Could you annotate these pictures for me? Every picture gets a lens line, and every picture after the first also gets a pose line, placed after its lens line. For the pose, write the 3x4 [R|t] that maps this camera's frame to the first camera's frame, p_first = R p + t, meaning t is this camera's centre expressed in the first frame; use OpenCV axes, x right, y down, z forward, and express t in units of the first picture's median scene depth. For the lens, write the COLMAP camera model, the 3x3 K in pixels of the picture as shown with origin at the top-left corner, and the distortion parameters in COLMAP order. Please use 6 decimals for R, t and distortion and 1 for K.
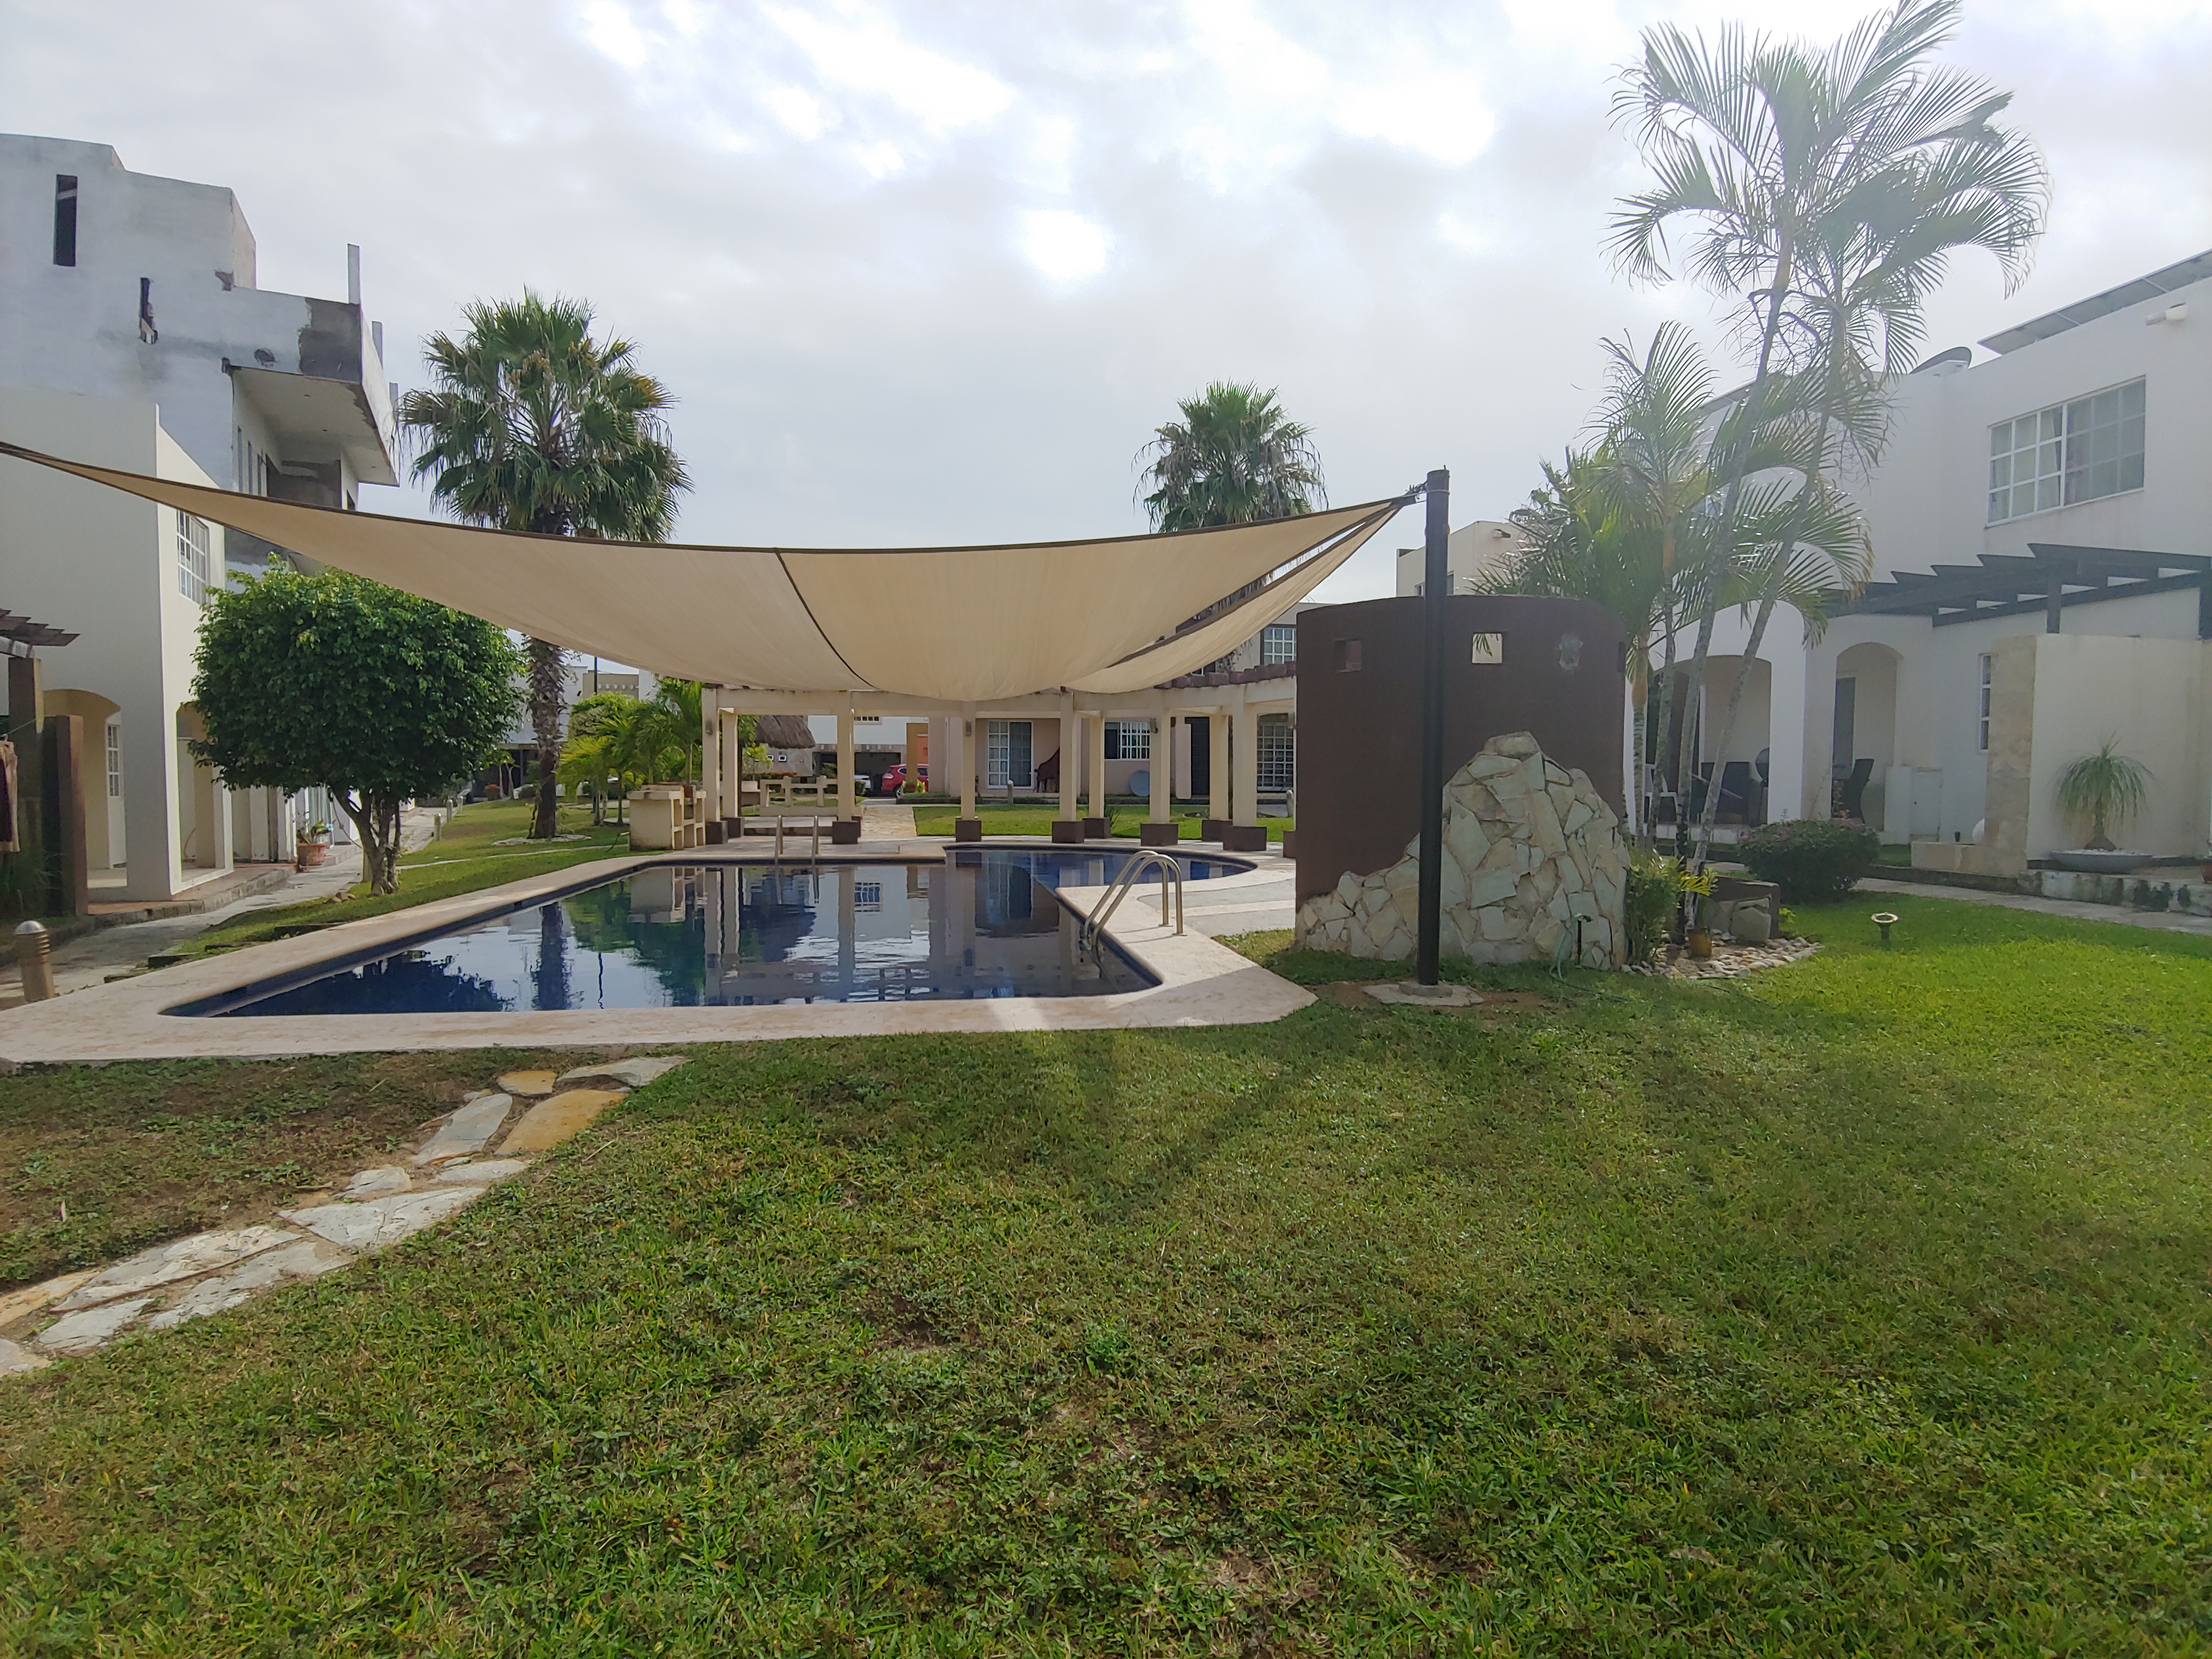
lens RADIAL K [[1107.9, 0, 1100.1], [0, 1107.9, 828.9], [0, 0, 1]] dist [-0.018049, -0.000933]
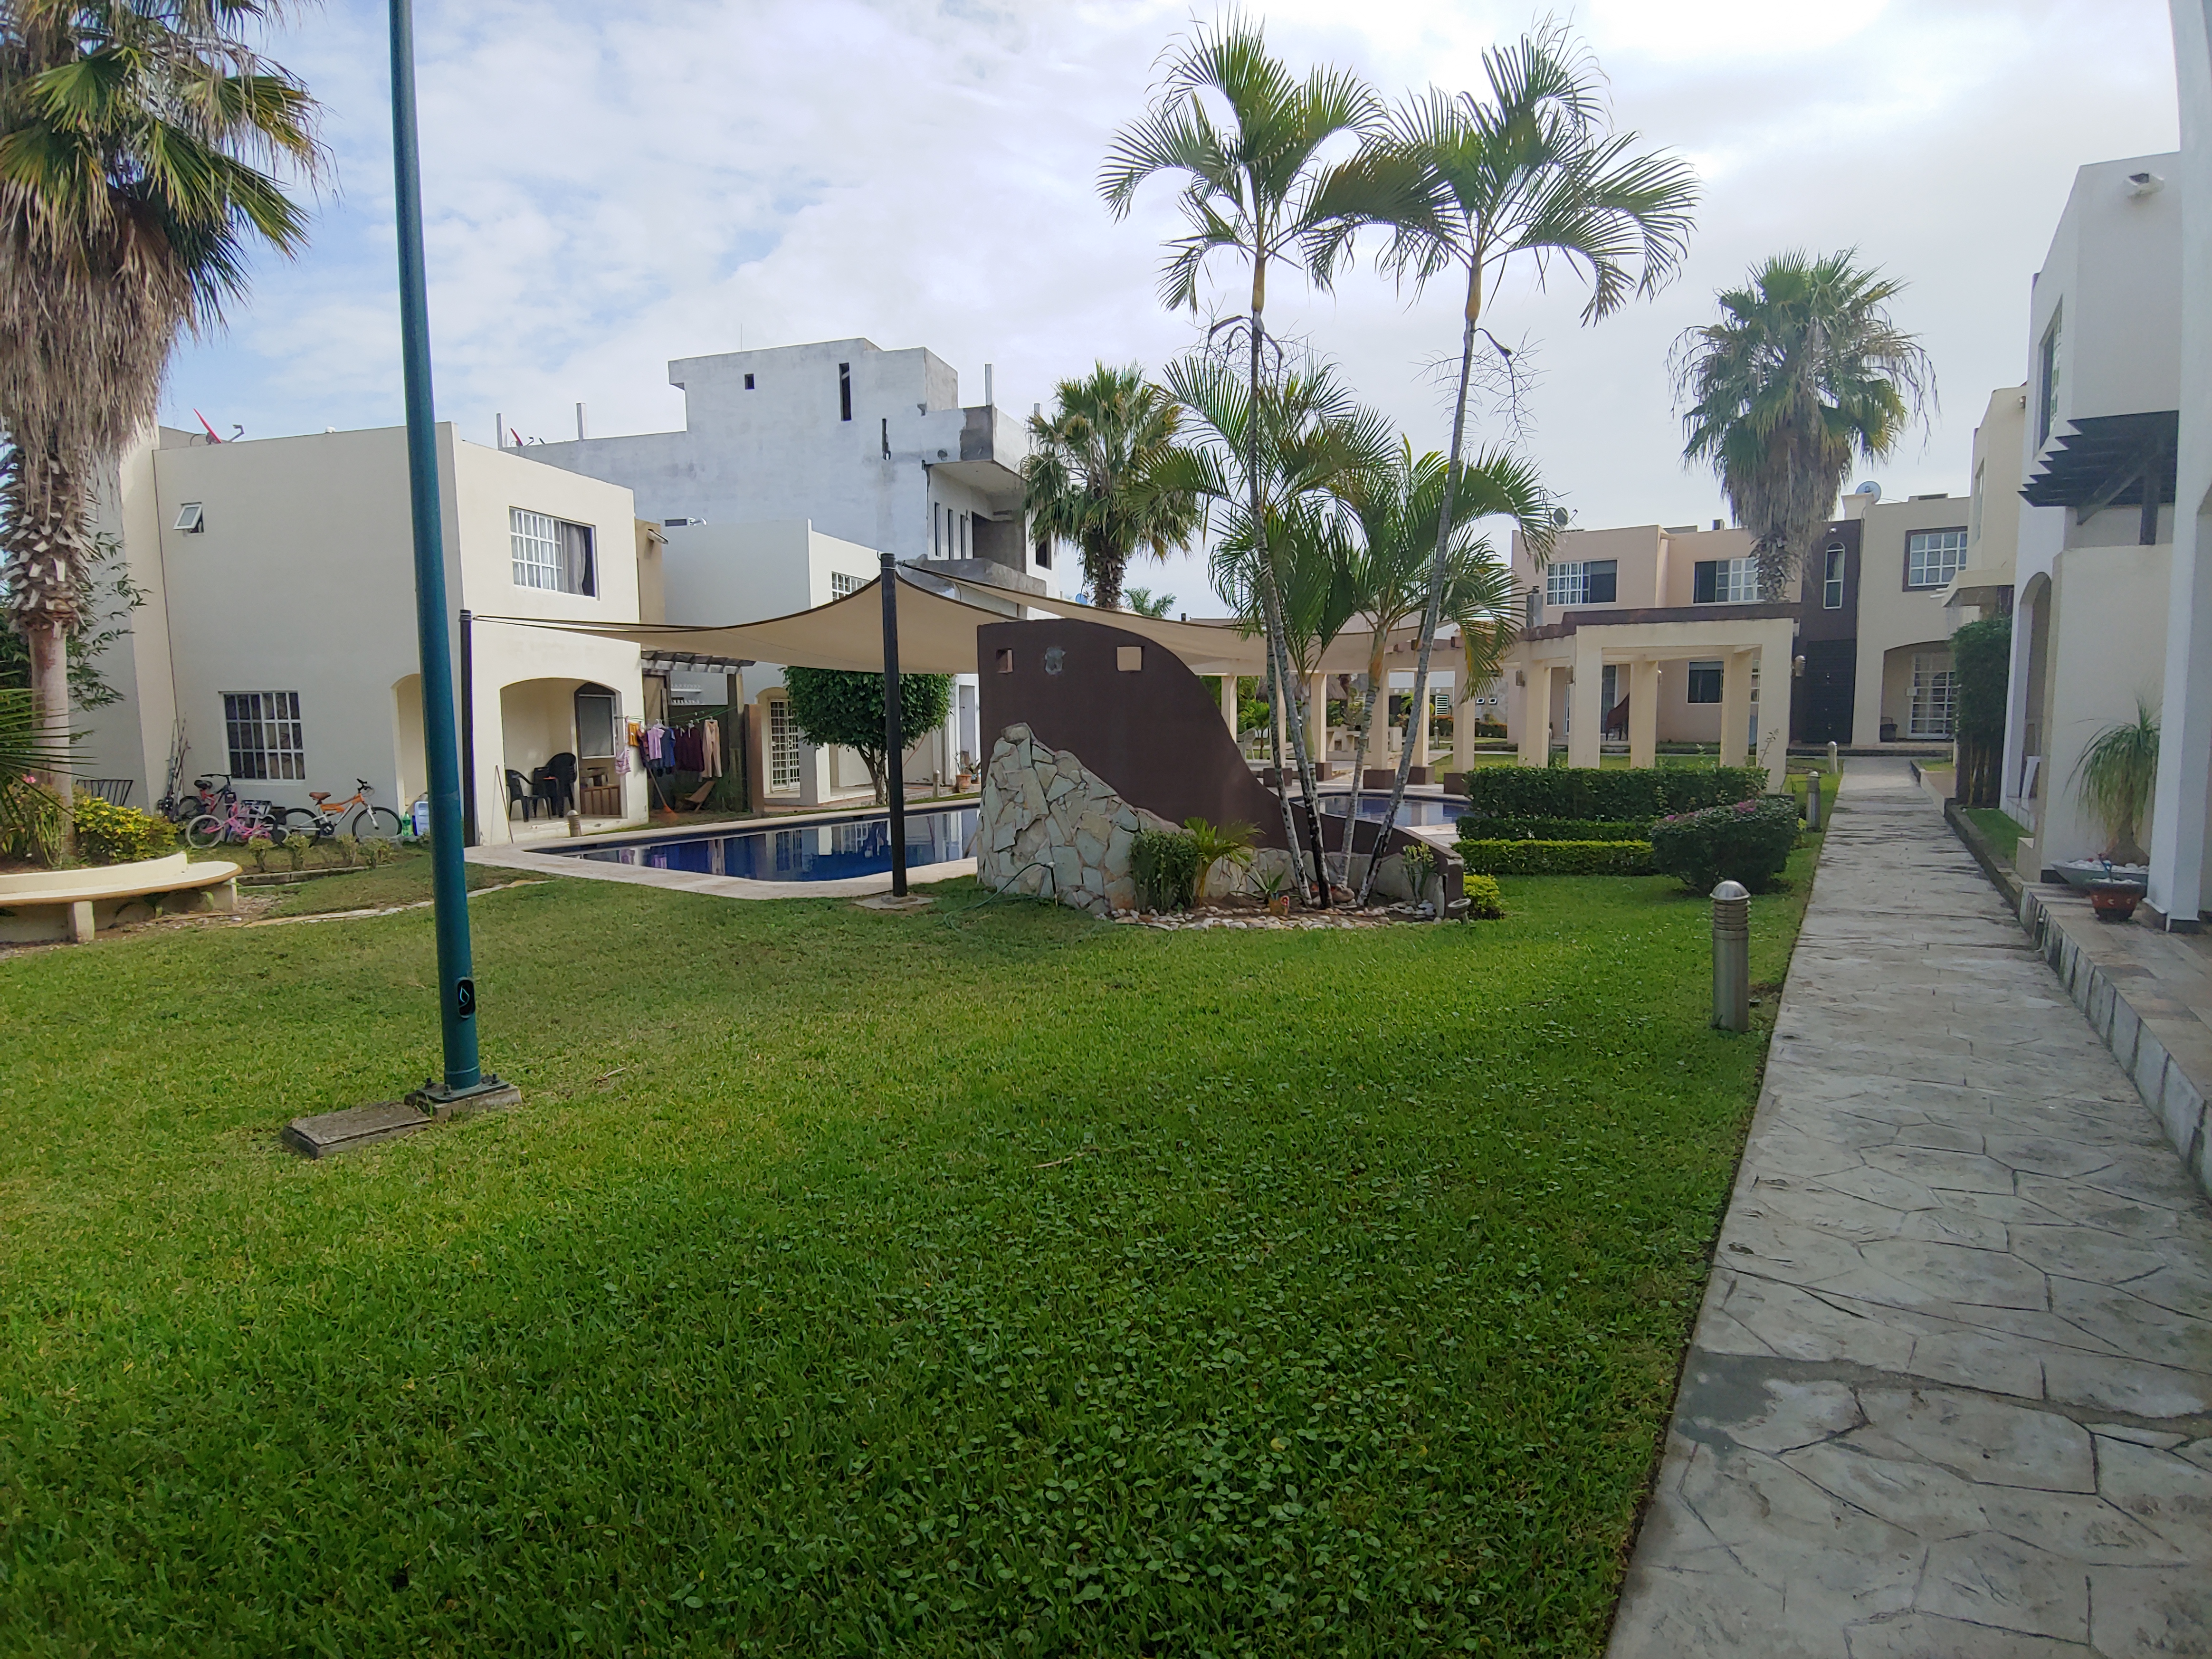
lens RADIAL K [[1107.9, 0, 1100.1], [0, 1107.9, 828.9], [0, 0, 1]] dist [-0.018049, -0.000933]
pose [[0.711975, 0.062105, -0.699454, 0.508108], [-0.021977, 0.997564, 0.066204, -0.018443], [0.701861, -0.031763, 0.711605, 0.042369]]
